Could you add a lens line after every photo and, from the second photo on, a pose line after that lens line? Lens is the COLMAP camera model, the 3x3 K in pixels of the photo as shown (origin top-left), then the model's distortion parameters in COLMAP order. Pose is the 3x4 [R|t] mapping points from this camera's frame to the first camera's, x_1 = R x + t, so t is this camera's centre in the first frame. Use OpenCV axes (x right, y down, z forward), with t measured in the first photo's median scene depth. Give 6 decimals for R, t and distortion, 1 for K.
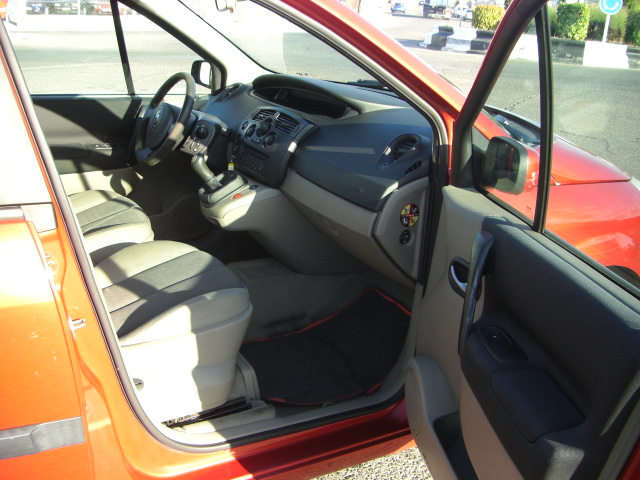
lens RADIAL K [[709.2, 0, 320.0], [0, 709.2, 240.0], [0, 0, 1]] dist [-0.200653, 0.022095]
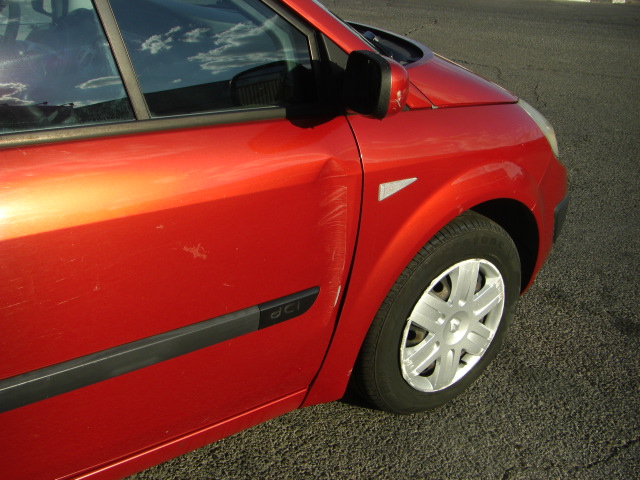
lens RADIAL K [[709.2, 0, 320.0], [0, 709.2, 240.0], [0, 0, 1]] dist [-0.200653, 0.022095]
pose [[0.989044, -0.052300, 0.138049, 0.064274], [0.039643, 0.994887, 0.092893, -0.001936], [-0.142201, -0.086402, 0.986060, 0.125685]]
